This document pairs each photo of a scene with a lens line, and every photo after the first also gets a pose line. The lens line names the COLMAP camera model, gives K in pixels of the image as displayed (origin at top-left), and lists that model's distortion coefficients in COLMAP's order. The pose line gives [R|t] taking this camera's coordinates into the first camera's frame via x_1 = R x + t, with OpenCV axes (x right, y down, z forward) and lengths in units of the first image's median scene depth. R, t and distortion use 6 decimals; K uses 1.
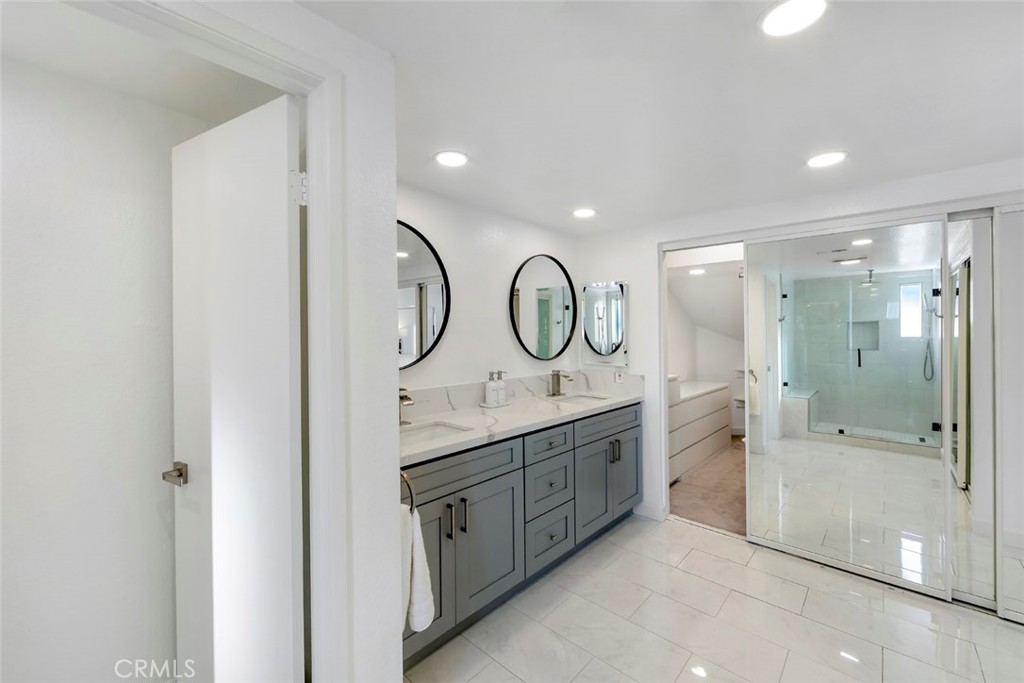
lens RADIAL K [[414.3, 0, 512.3], [0, 414.3, 332.5], [0, 0, 1]] dist [0.002417, -0.000034]
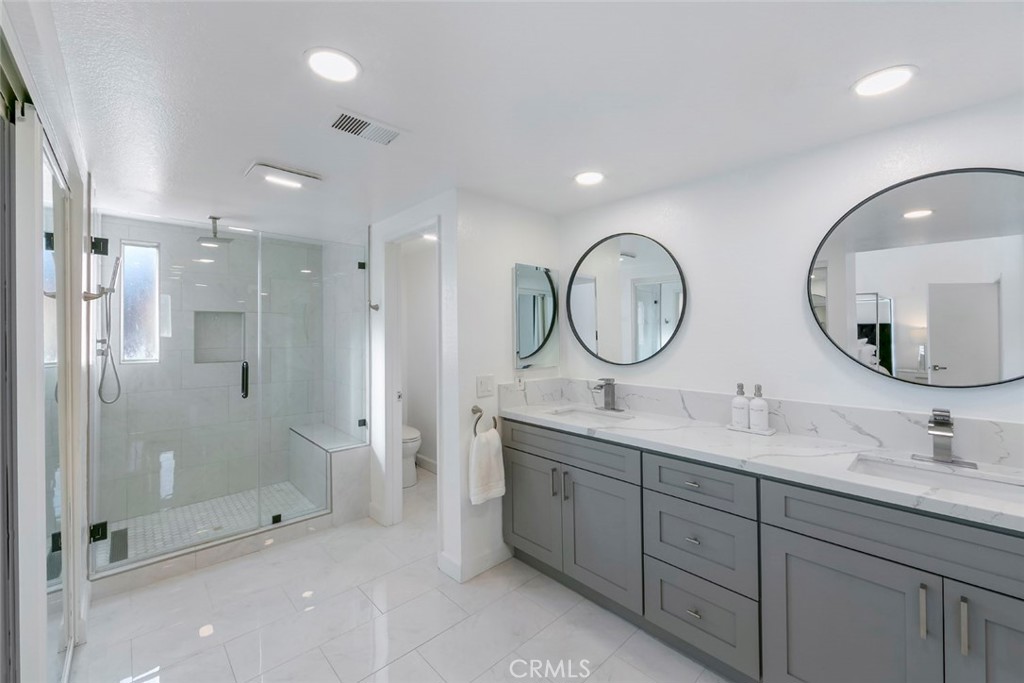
lens RADIAL K [[414.3, 0, 507.8], [0, 414.3, 326.0], [0, 0, 1]] dist [0.002417, -0.000034]
pose [[-0.066657, -0.017283, -0.997626, 0.741904], [-0.000858, 0.999851, -0.017264, 0.003346], [0.997776, -0.000295, -0.066662, 0.632382]]
